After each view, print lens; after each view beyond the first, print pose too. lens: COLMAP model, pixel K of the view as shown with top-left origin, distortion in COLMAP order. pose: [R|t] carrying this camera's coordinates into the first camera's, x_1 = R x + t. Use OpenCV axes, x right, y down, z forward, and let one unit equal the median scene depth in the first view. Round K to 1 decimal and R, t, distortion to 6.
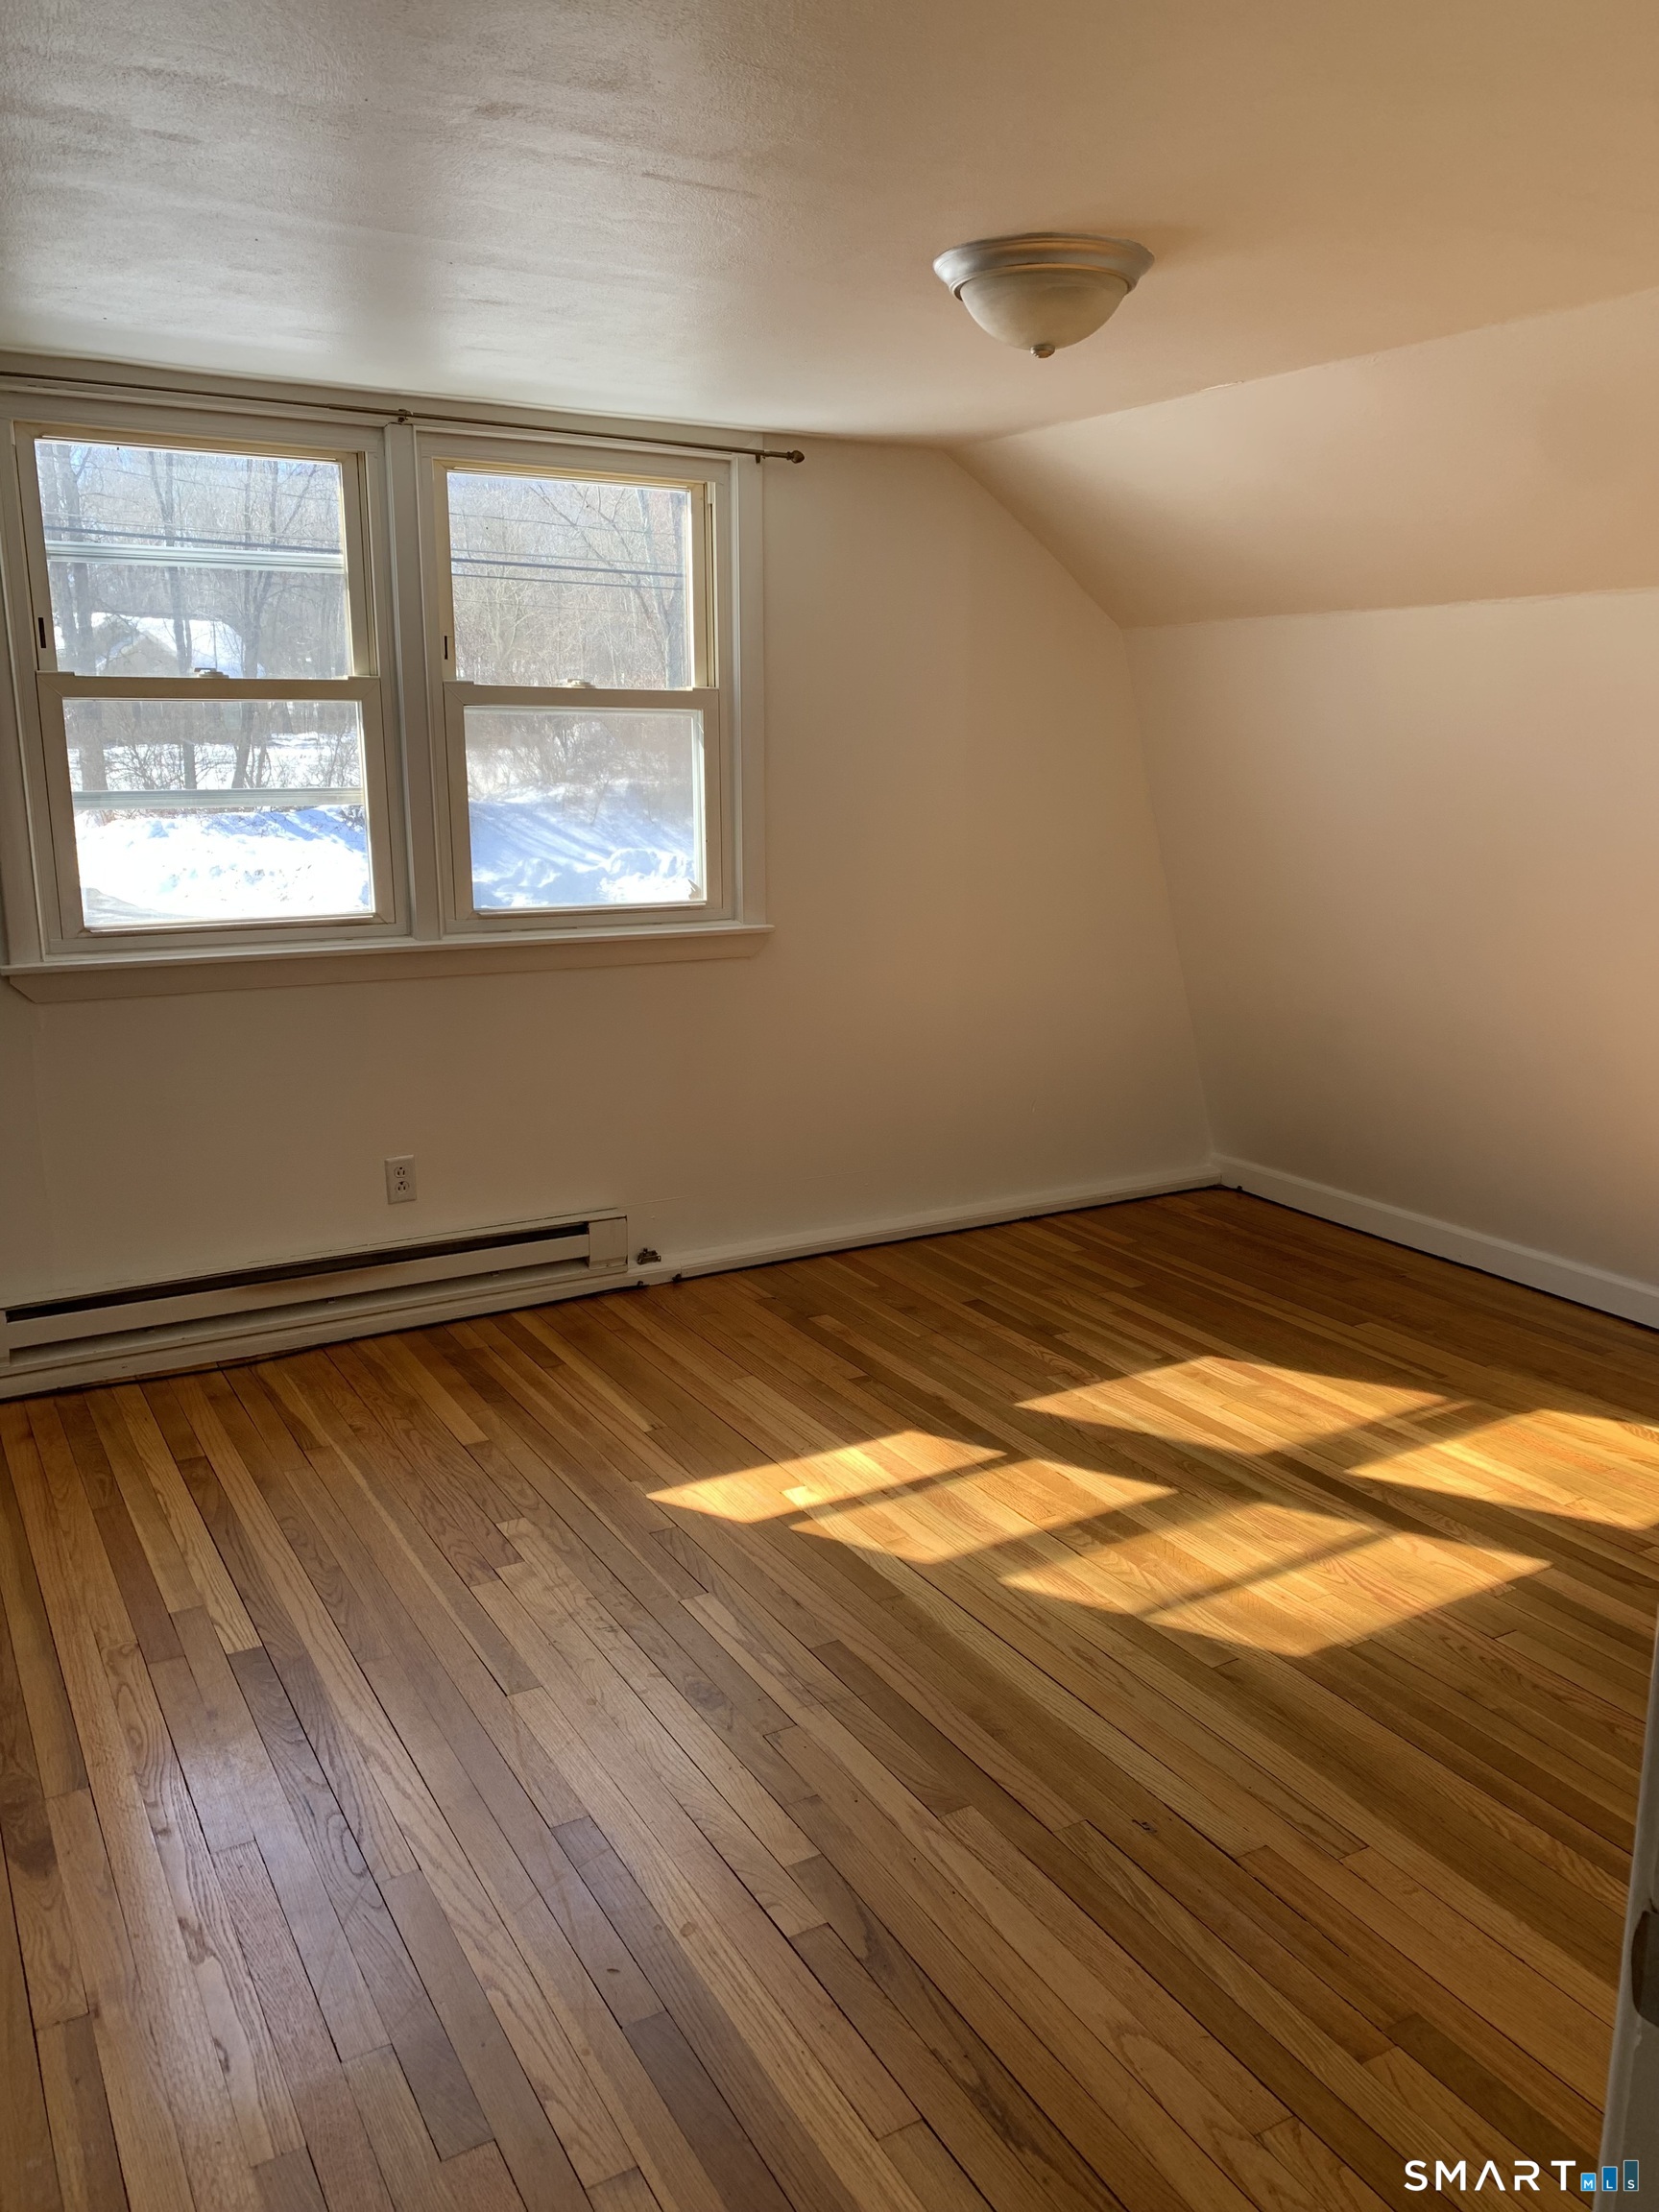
lens RADIAL K [[1681.0, 0, 829.5], [0, 1681.0, 1106.0], [0, 0, 1]] dist [0.131232, -0.231995]
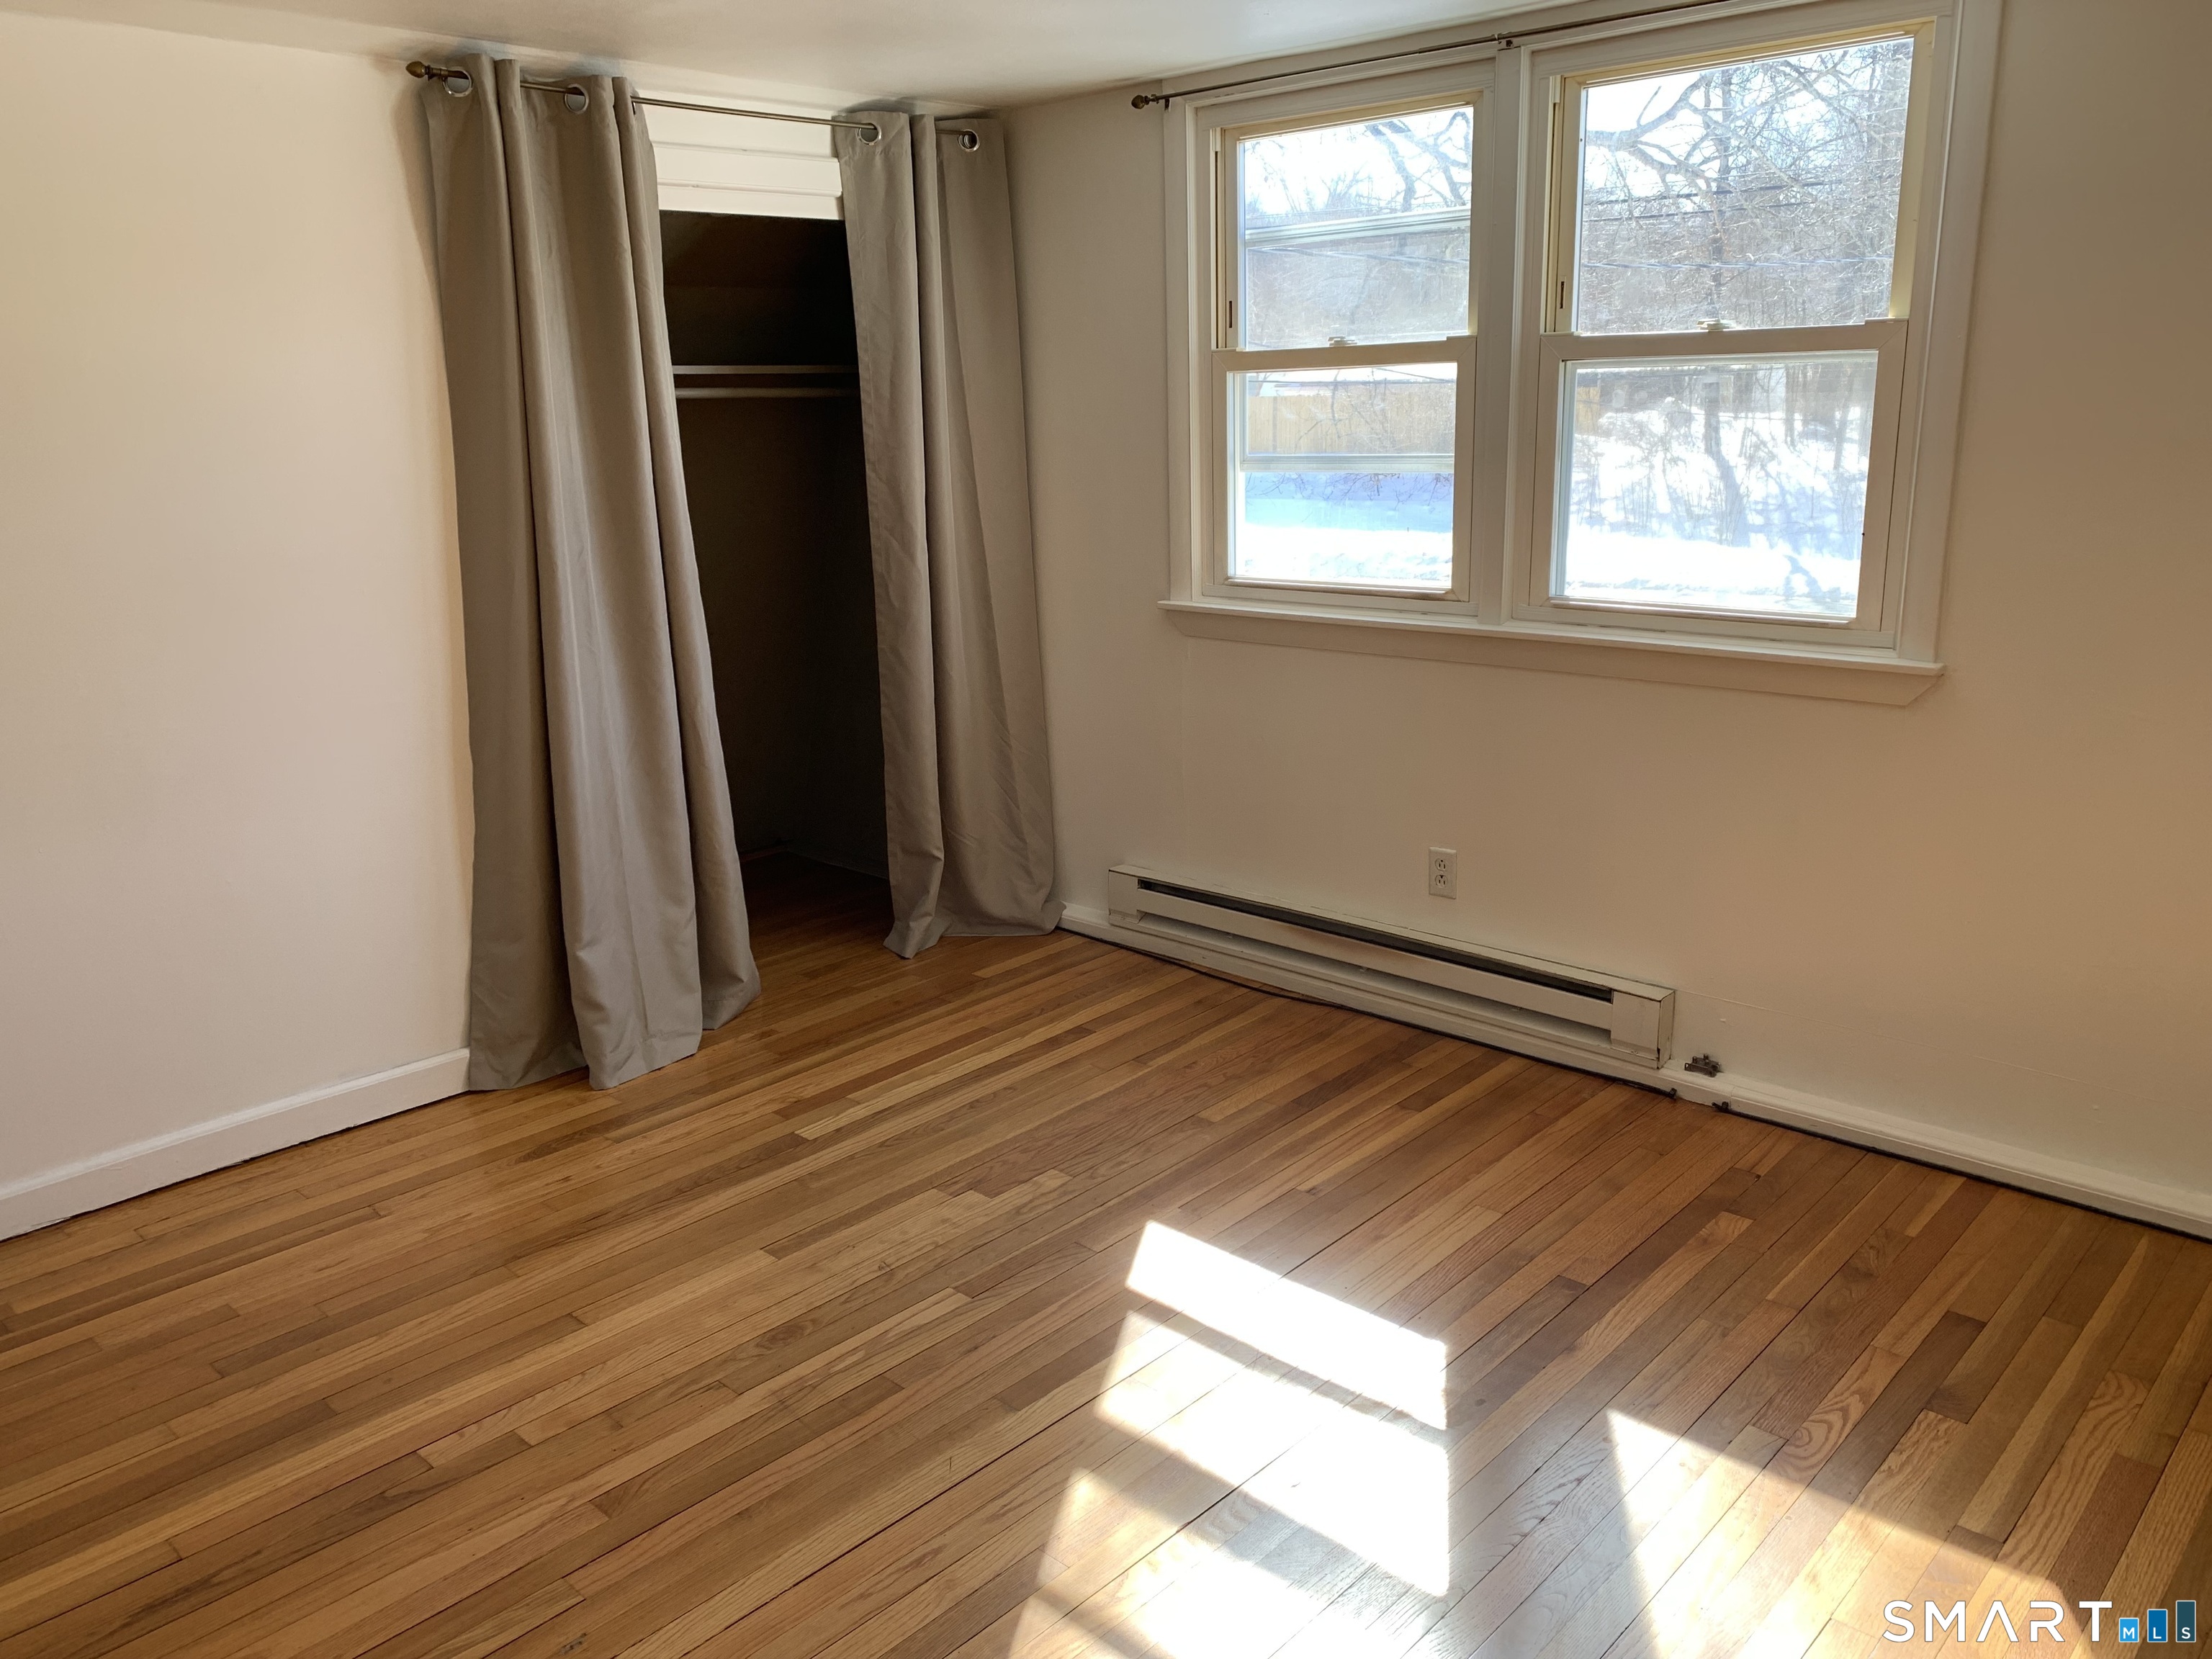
lens RADIAL K [[1661.6, 0, 1106.0], [0, 1661.6, 829.5], [0, 0, 1]] dist [0.067269, -0.090781]
pose [[0.285363, 0.227874, -0.930936, 0.571344], [-0.188442, 0.965704, 0.178620, -0.114248], [0.939711, 0.124456, 0.318517, 0.541010]]
